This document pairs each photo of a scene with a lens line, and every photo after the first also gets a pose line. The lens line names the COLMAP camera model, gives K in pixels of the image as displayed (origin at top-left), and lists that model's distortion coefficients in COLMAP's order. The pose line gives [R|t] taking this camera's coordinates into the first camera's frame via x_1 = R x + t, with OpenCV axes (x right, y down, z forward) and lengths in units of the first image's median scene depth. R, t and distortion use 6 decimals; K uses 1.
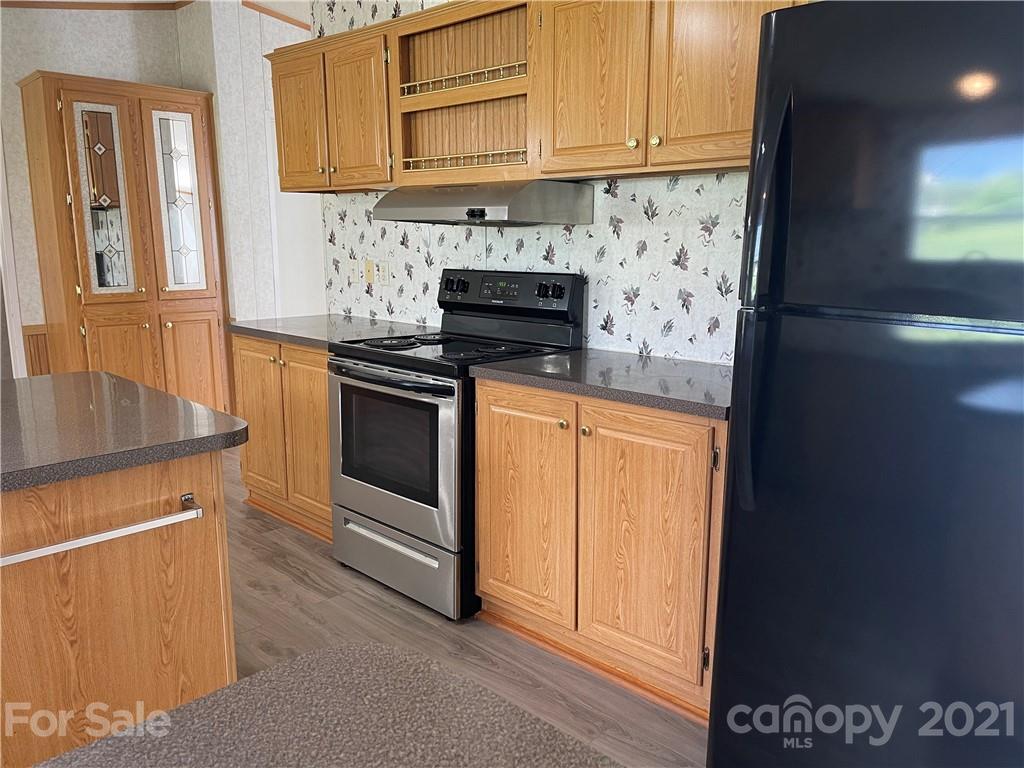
lens RADIAL K [[771.9, 0, 512.7], [0, 771.9, 385.6], [0, 0, 1]] dist [0.066147, -0.091377]
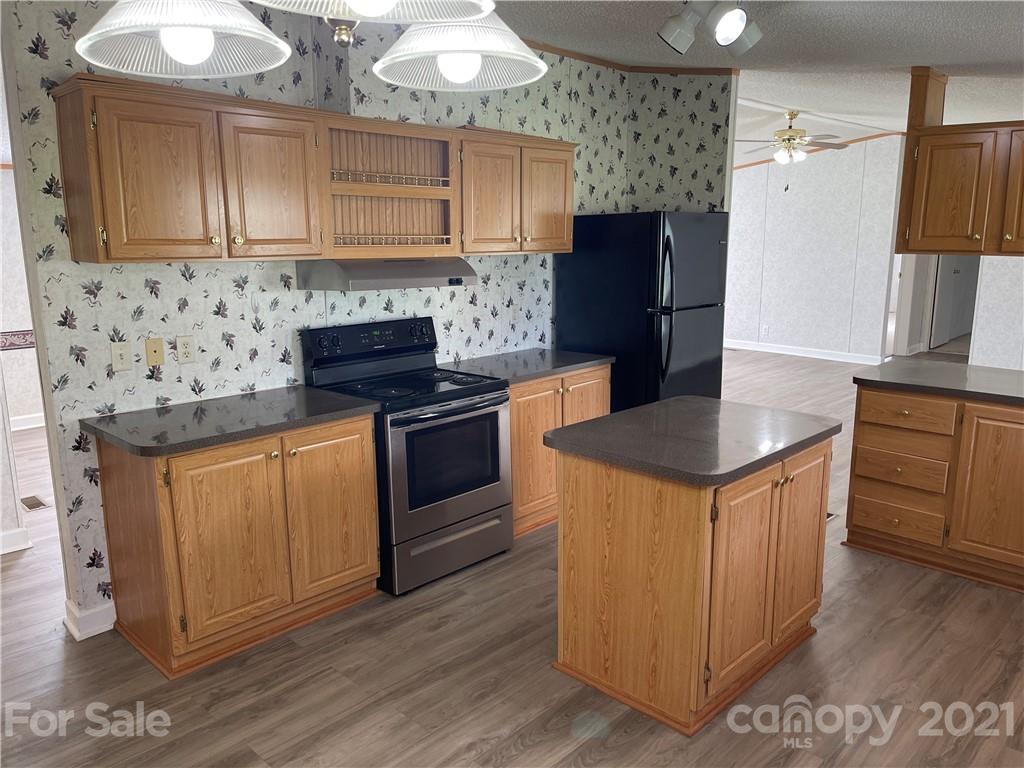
lens RADIAL K [[770.8, 0, 526.1], [0, 770.8, 390.6], [0, 0, 1]] dist [0.072027, -0.099261]
pose [[-0.002915, -0.205105, 0.978736, -1.277798], [0.195045, 0.959826, 0.201723, -0.249594], [-0.980790, 0.191486, 0.037207, 0.735979]]
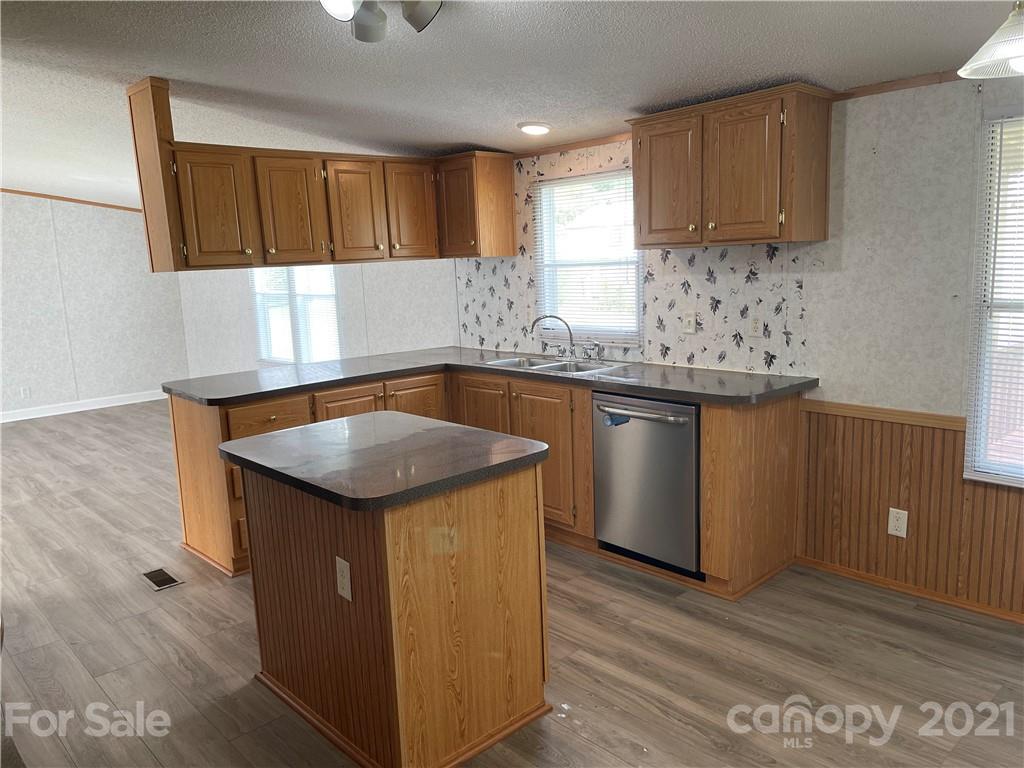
lens RADIAL K [[771.9, 0, 512.7], [0, 771.9, 385.6], [0, 0, 1]] dist [0.066147, -0.091377]
pose [[-0.997090, 0.029595, 0.070250, -0.559880], [0.052768, 0.933032, 0.355904, -0.329997], [-0.055012, 0.358575, -0.931879, 1.341282]]
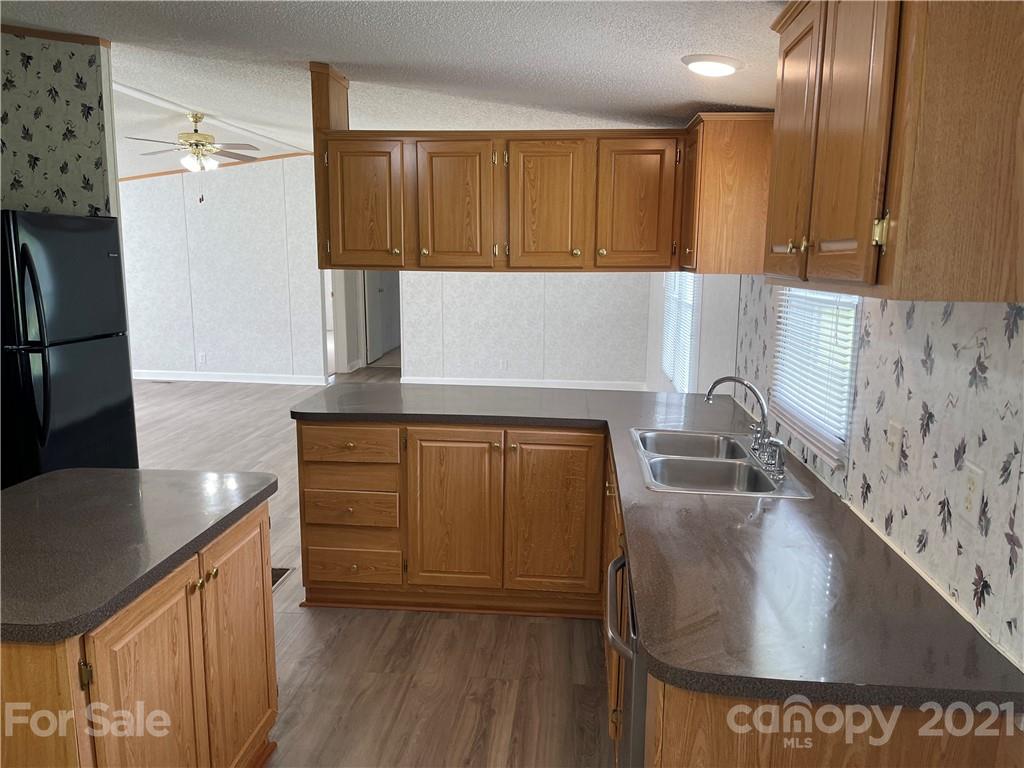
lens RADIAL K [[771.9, 0, 512.7], [0, 771.9, 385.6], [0, 0, 1]] dist [0.066147, -0.091377]
pose [[-0.620873, -0.138195, 0.771634, -1.058950], [0.142565, 0.948018, 0.284495, -0.209565], [-0.770839, 0.286643, -0.568896, 0.623313]]
